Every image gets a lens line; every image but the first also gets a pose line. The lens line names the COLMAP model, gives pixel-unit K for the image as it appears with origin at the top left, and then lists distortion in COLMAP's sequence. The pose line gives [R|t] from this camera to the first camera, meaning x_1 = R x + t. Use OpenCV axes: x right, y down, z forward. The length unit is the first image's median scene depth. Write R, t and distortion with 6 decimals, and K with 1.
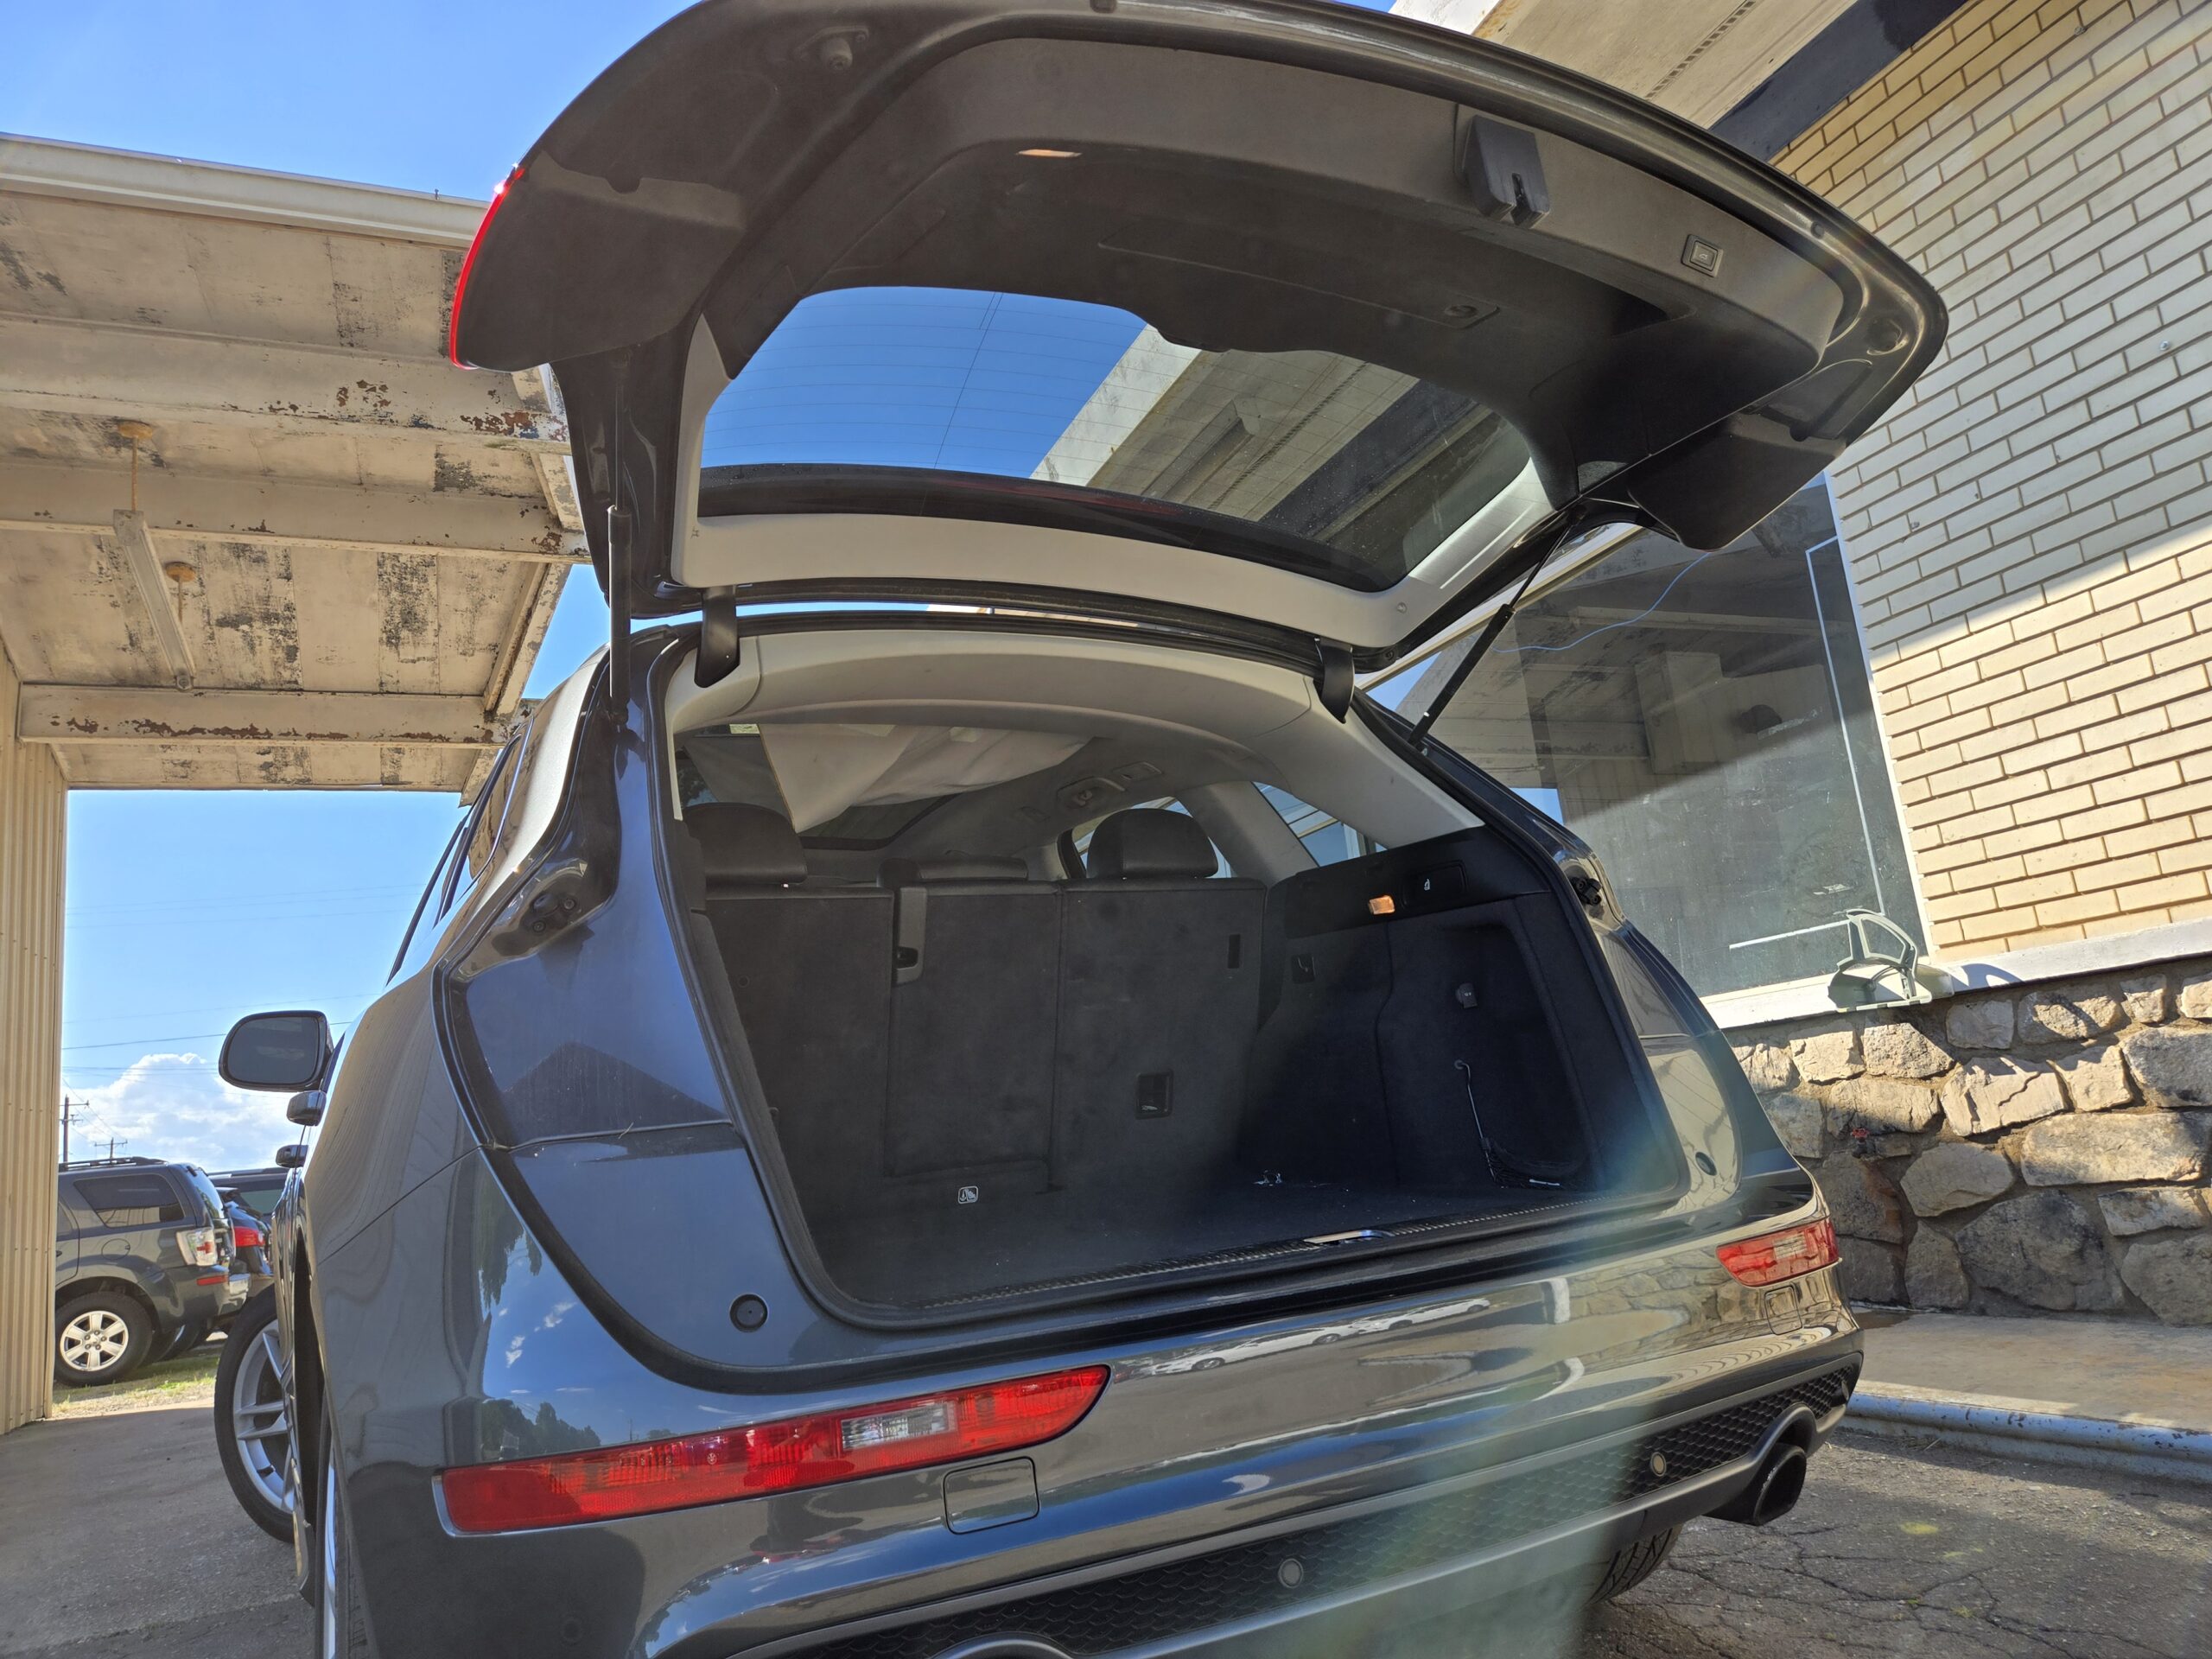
lens RADIAL K [[1499.7, 0, 1097.6], [0, 1499.7, 843.9], [0, 0, 1]] dist [0.074619, -0.067282]
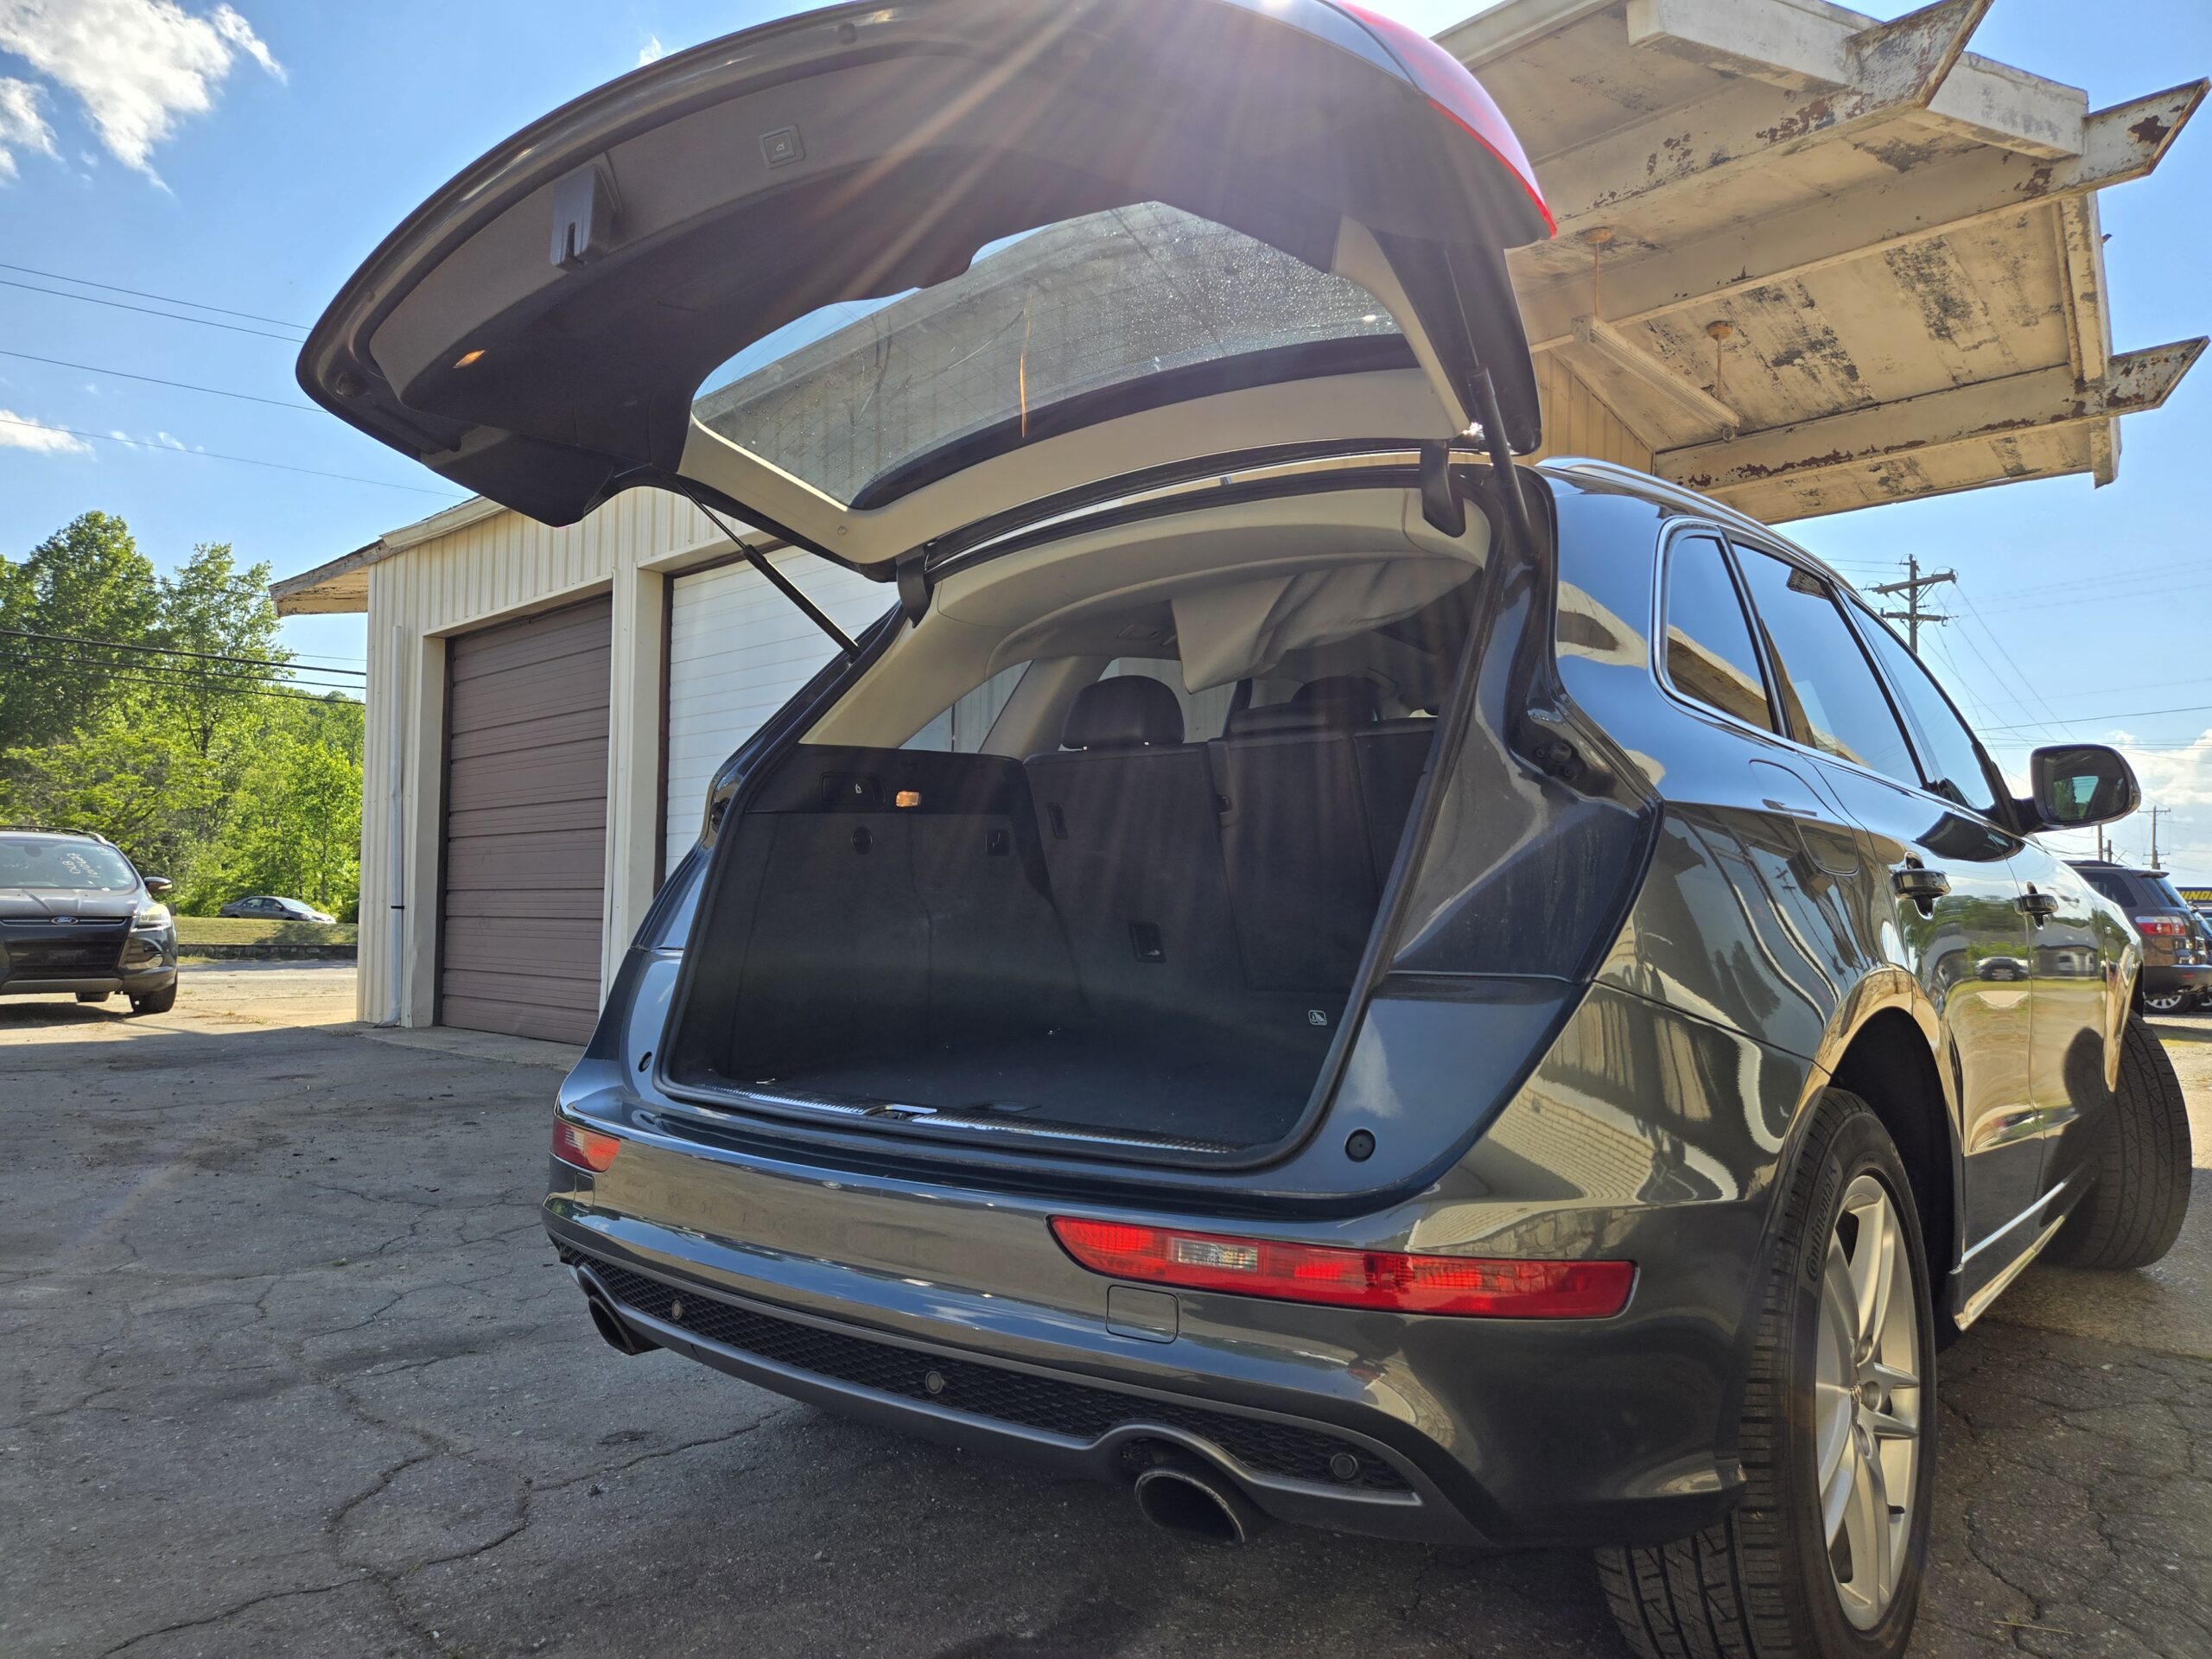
lens RADIAL K [[1499.7, 0, 1097.6], [0, 1499.7, 843.9], [0, 0, 1]] dist [0.074619, -0.067282]
pose [[0.343343, 0.070694, -0.936546, 0.271216], [0.136834, 0.982759, 0.124347, -0.013397], [0.929189, -0.170845, 0.327750, 0.162196]]
